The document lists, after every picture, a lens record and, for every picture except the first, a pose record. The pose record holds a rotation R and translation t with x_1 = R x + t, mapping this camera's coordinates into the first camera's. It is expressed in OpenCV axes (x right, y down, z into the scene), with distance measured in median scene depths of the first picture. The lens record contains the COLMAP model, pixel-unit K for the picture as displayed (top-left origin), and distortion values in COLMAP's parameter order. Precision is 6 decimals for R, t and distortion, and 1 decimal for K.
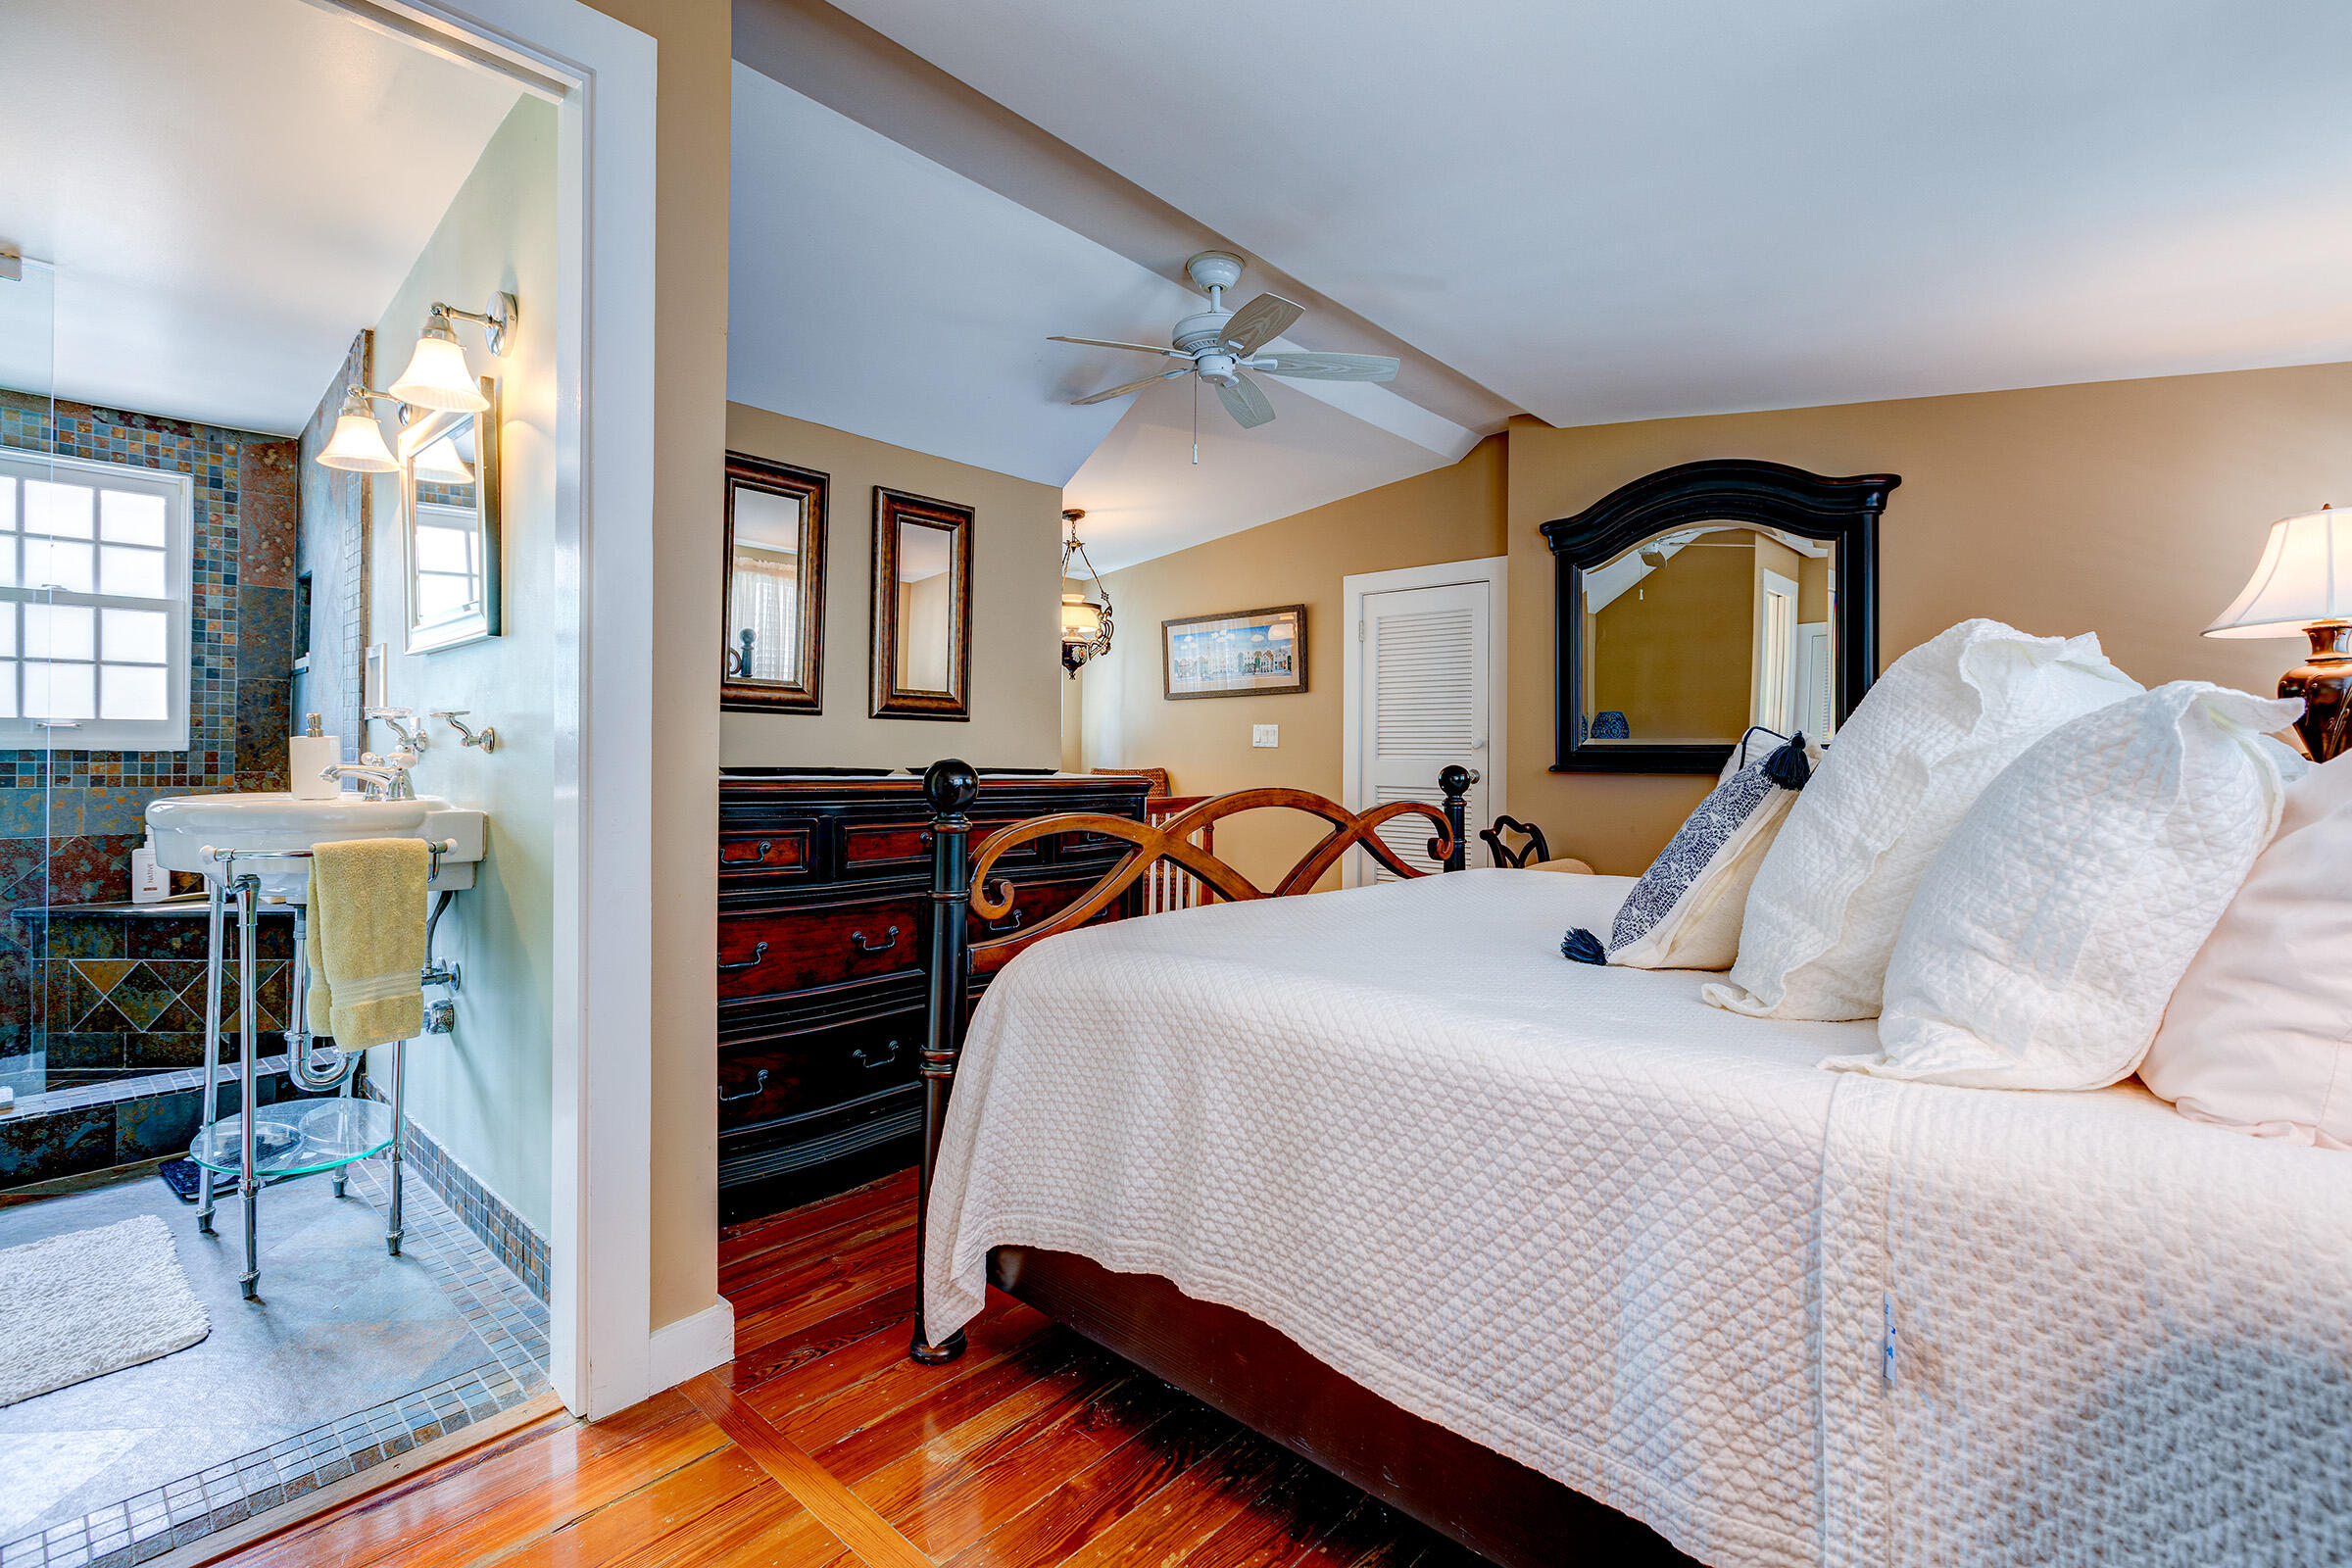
lens RADIAL K [[1063.7, 0, 1182.3], [0, 1063.7, 749.0], [0, 0, 1]] dist [0.000405, 0.000139]
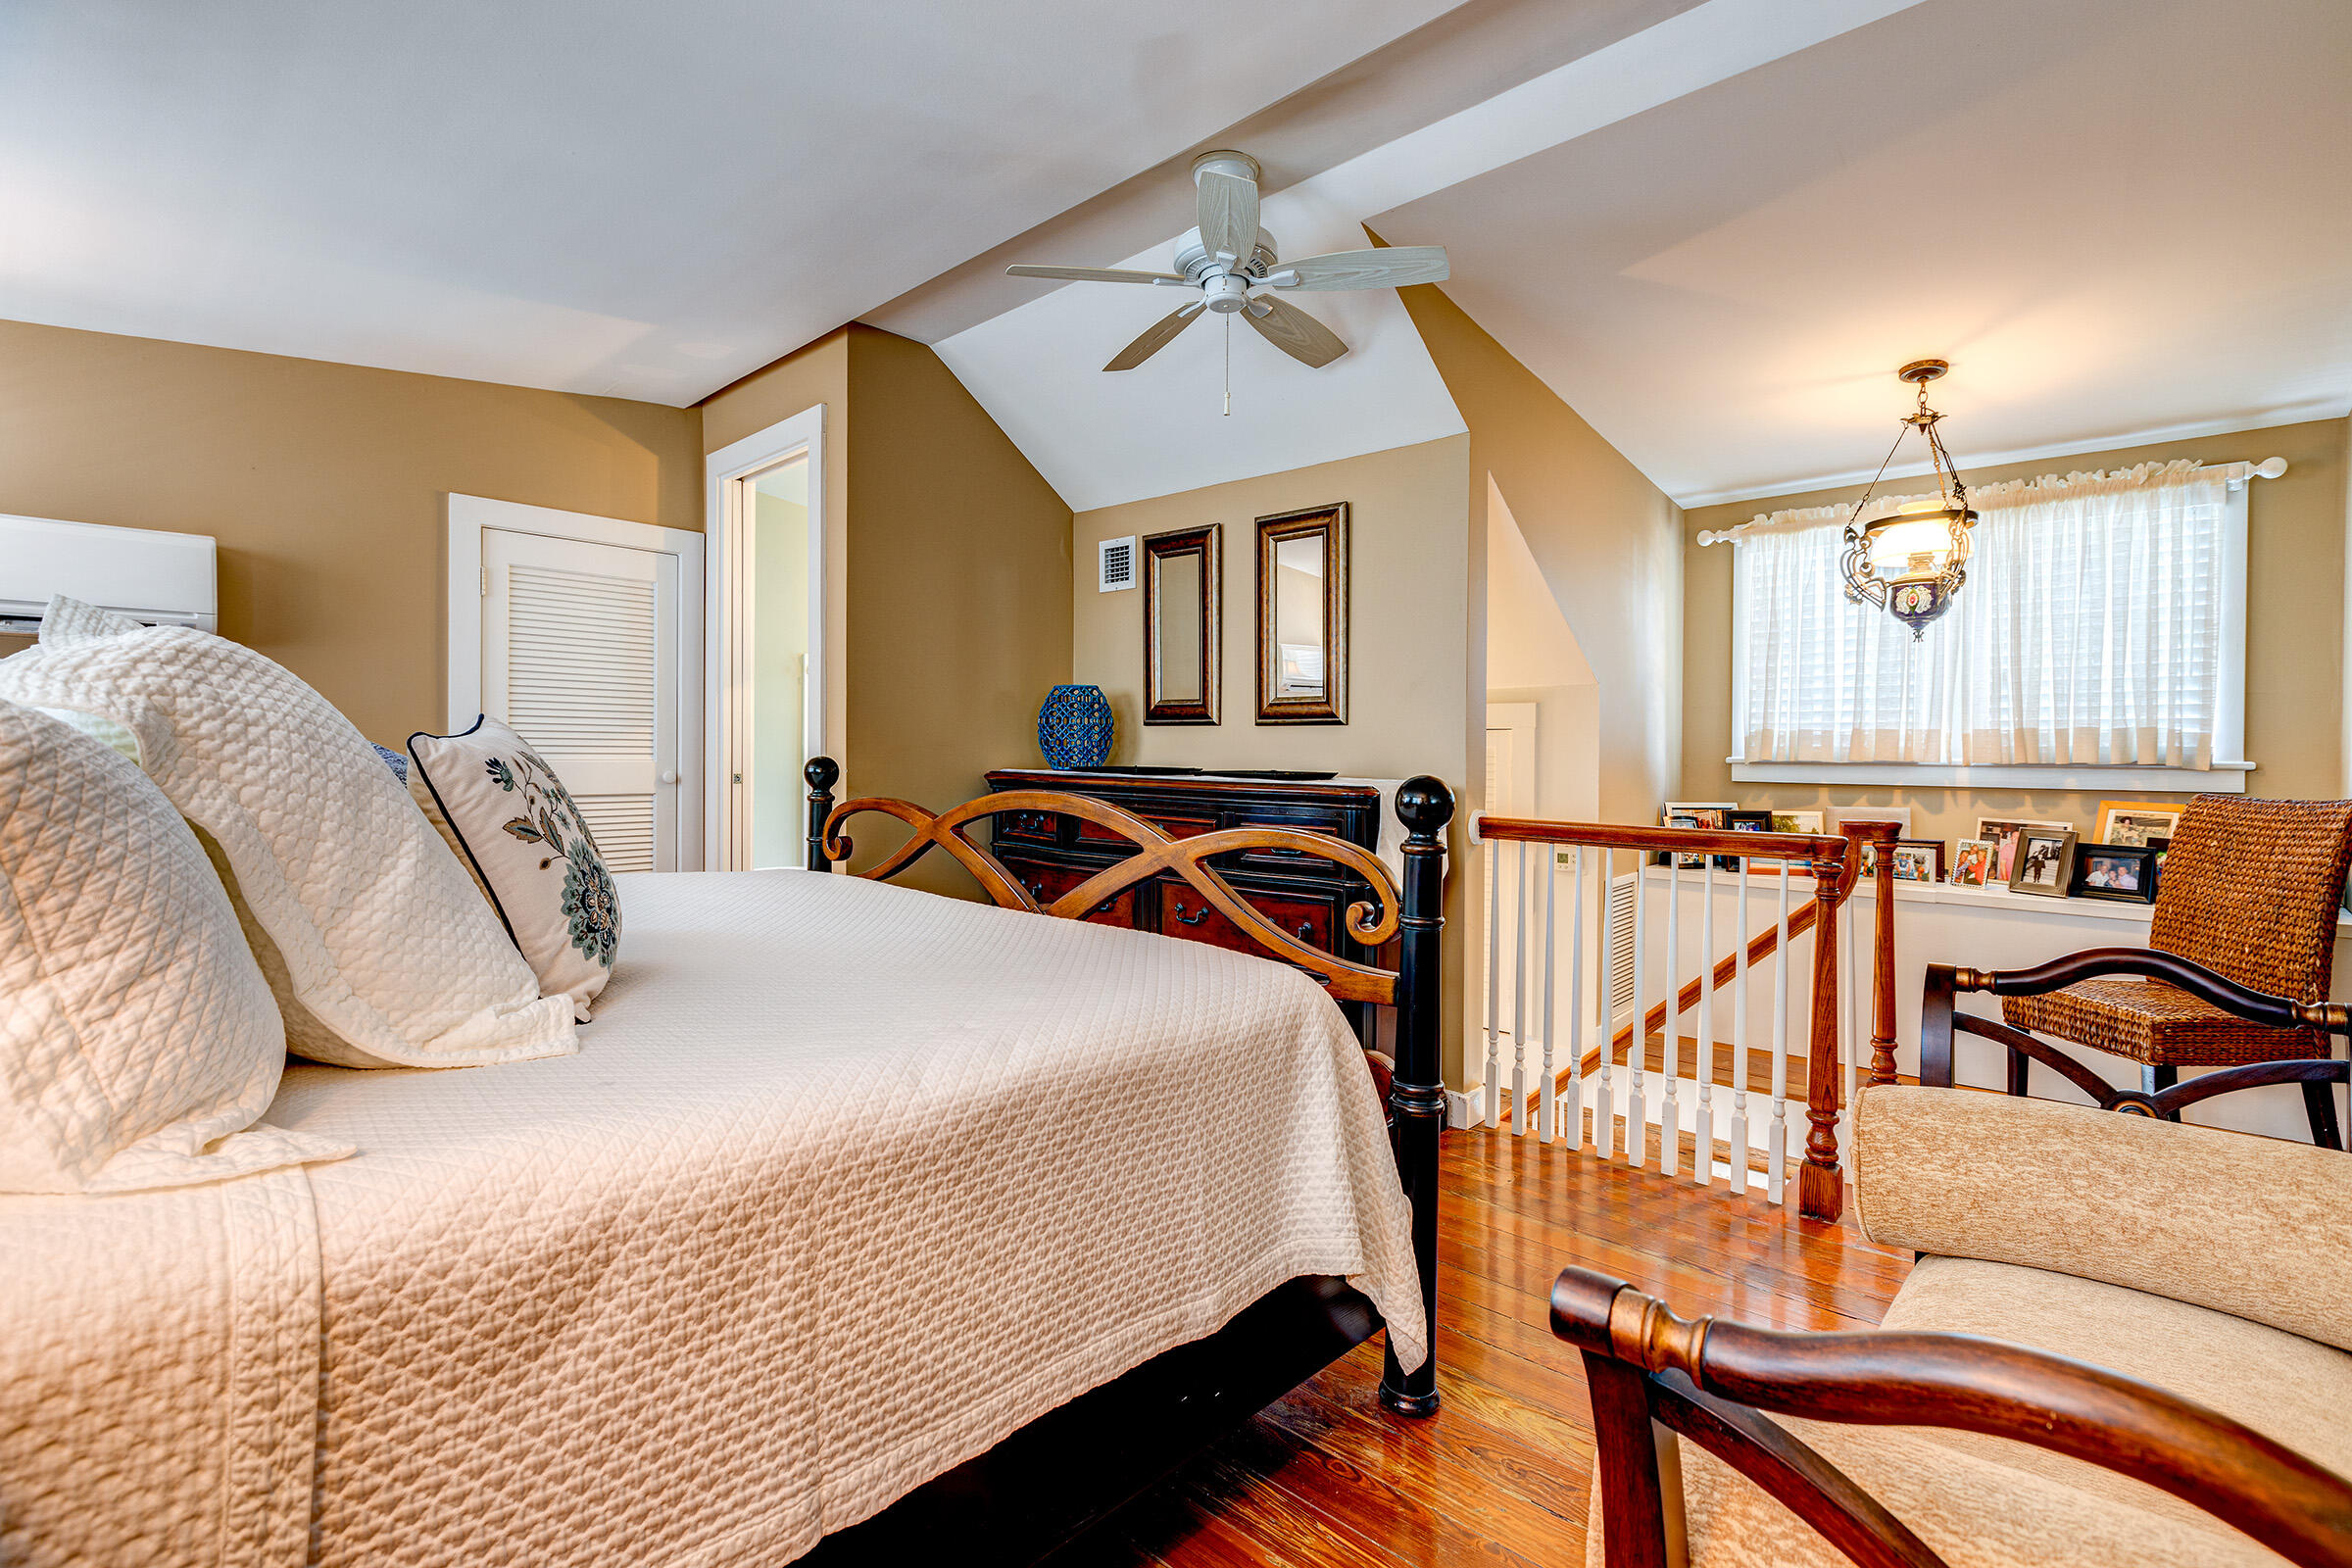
lens RADIAL K [[1079.1, 0, 1176.0], [0, 1079.1, 784.0], [0, 0, 1]] dist [-0.001011, -0.000044]
pose [[-0.037413, 0.015818, -0.999175, 1.037691], [-0.015627, 0.999743, 0.016412, 0.019720], [0.999178, 0.016228, -0.037156, 1.166280]]
